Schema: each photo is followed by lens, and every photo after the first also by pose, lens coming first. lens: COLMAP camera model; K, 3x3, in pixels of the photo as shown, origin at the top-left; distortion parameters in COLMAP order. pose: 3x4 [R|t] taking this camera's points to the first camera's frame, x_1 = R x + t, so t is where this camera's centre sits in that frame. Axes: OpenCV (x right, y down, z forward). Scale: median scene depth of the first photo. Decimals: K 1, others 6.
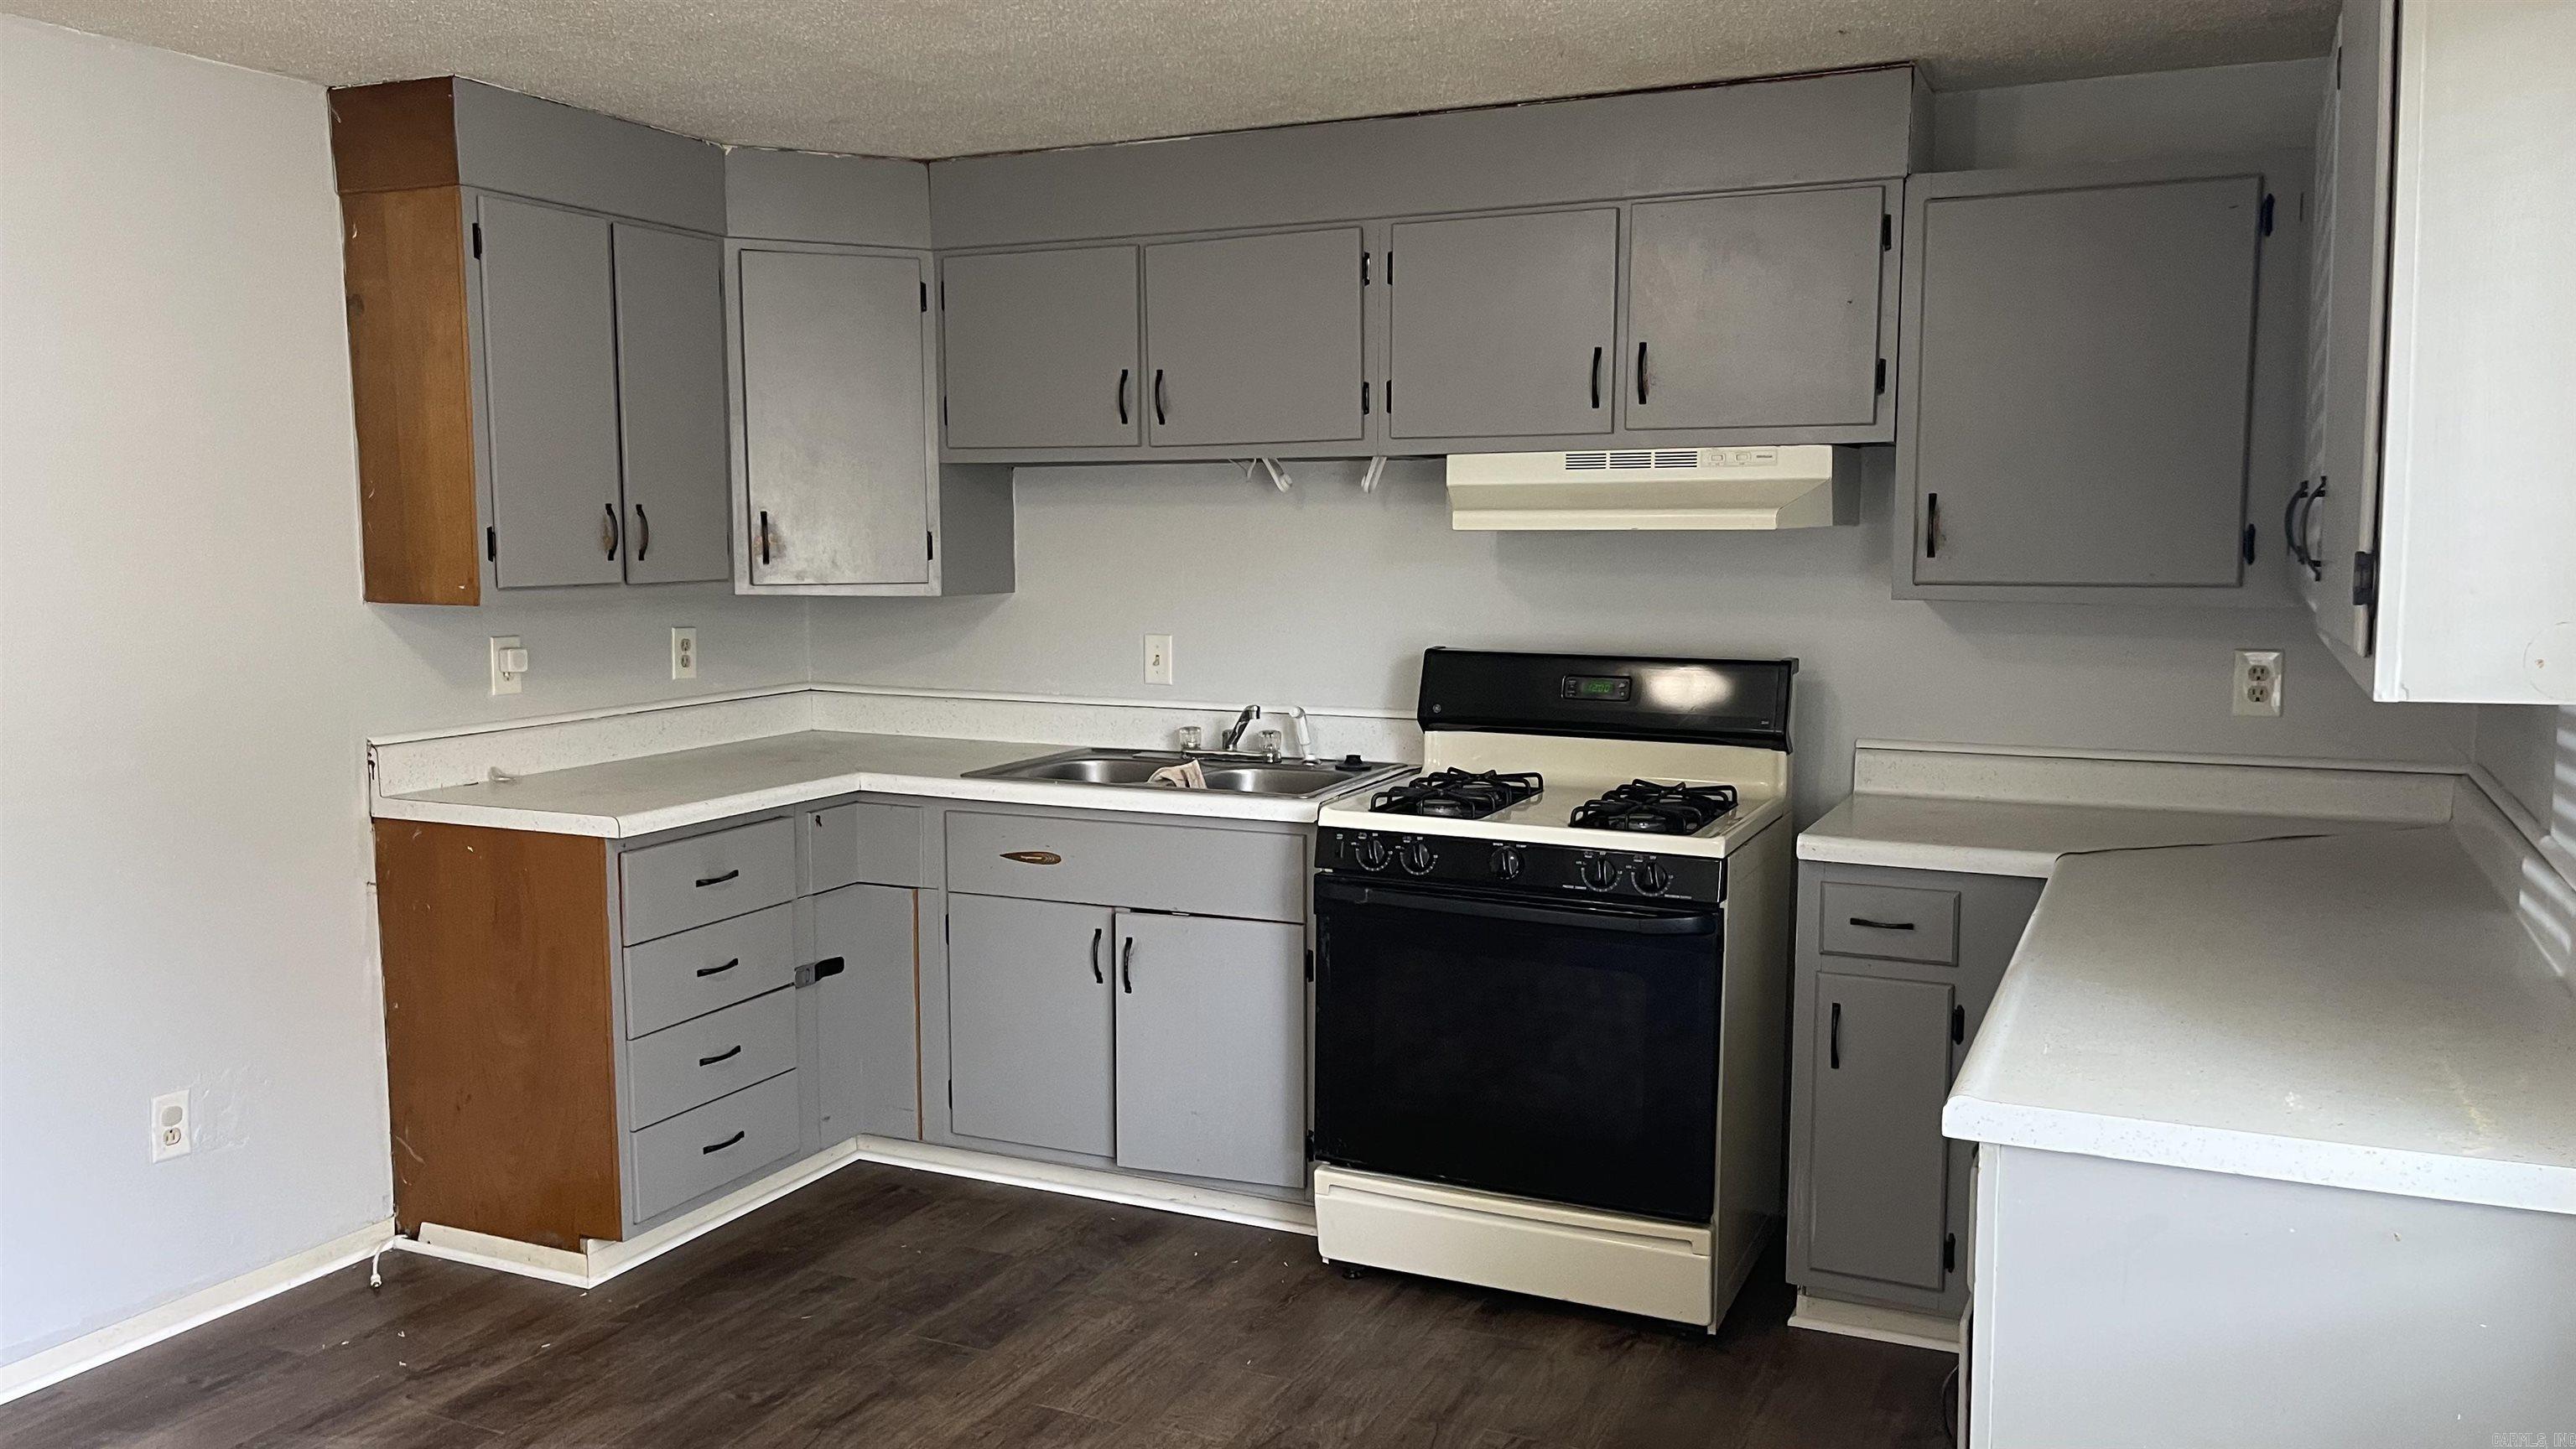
lens RADIAL K [[1979.8, 0, 1288.0], [0, 1979.8, 724.5], [0, 0, 1]] dist [0.110572, -0.005200]
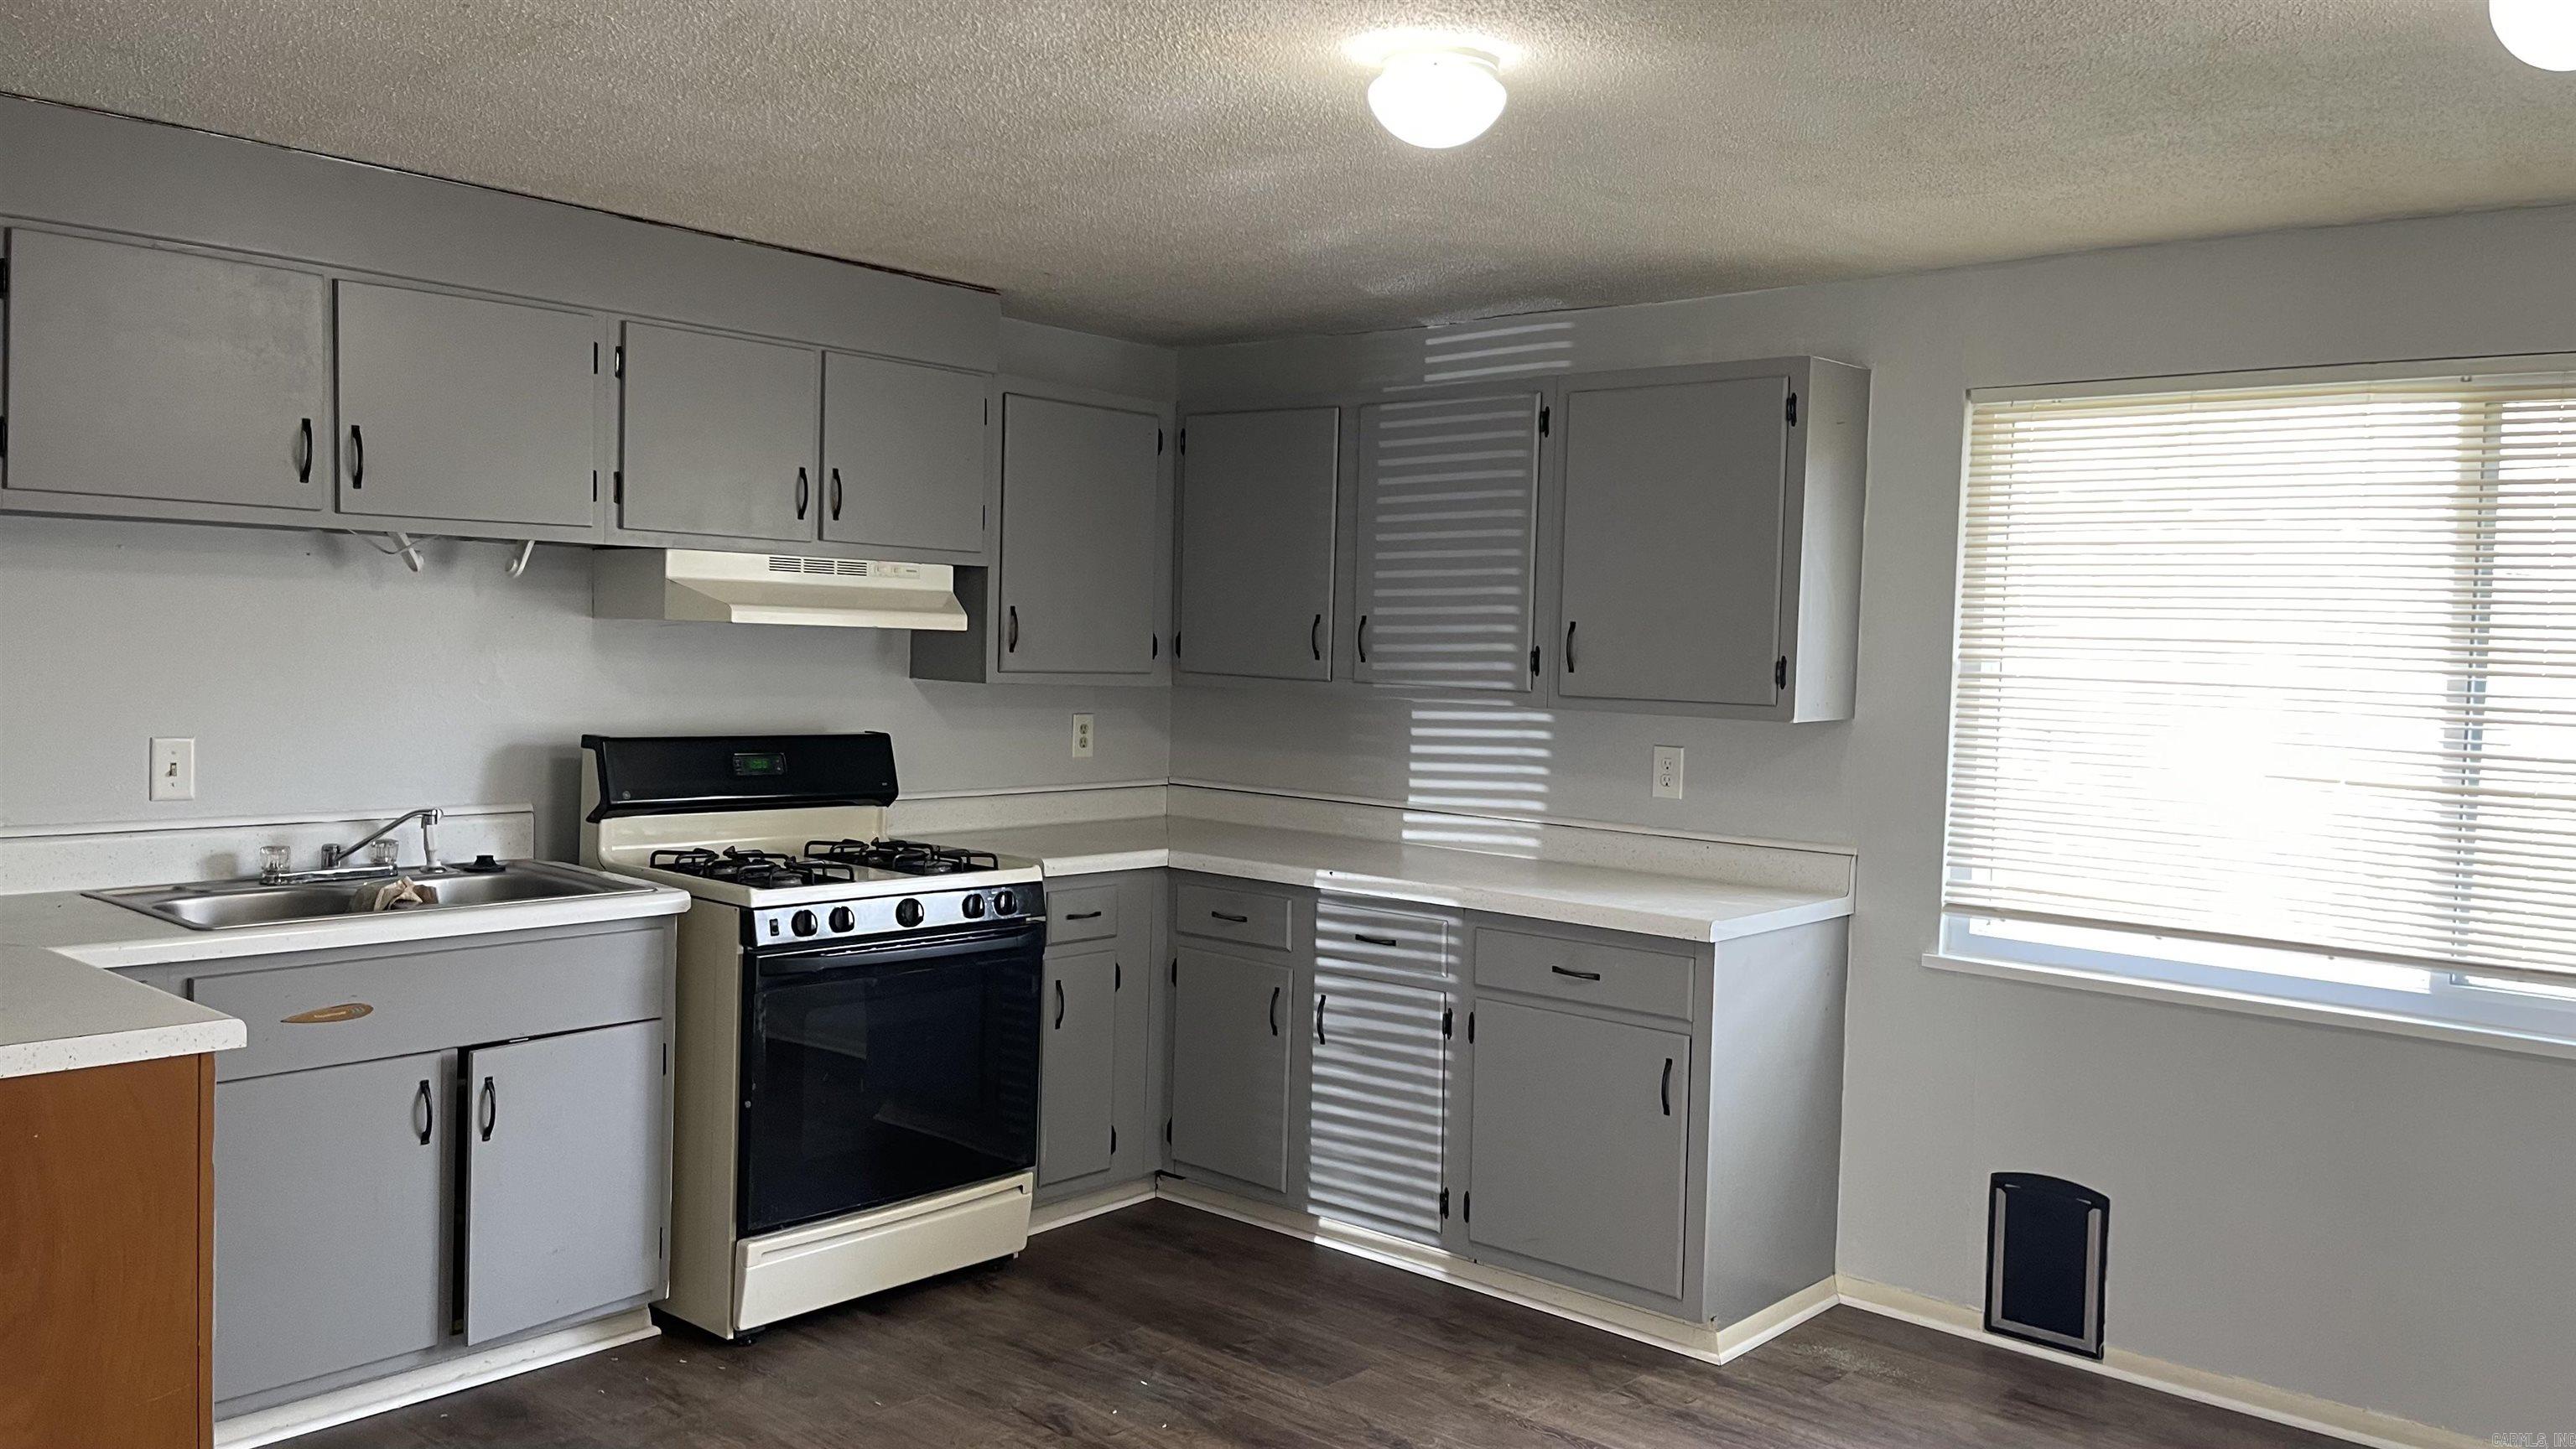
lens RADIAL K [[1979.8, 0, 1288.0], [0, 1979.8, 724.5], [0, 0, 1]] dist [0.110572, -0.005200]
pose [[0.279531, -0.035116, 0.959494, -0.878195], [0.064484, 0.997761, 0.017730, -0.043871], [-0.957969, 0.056916, 0.281169, 0.417785]]
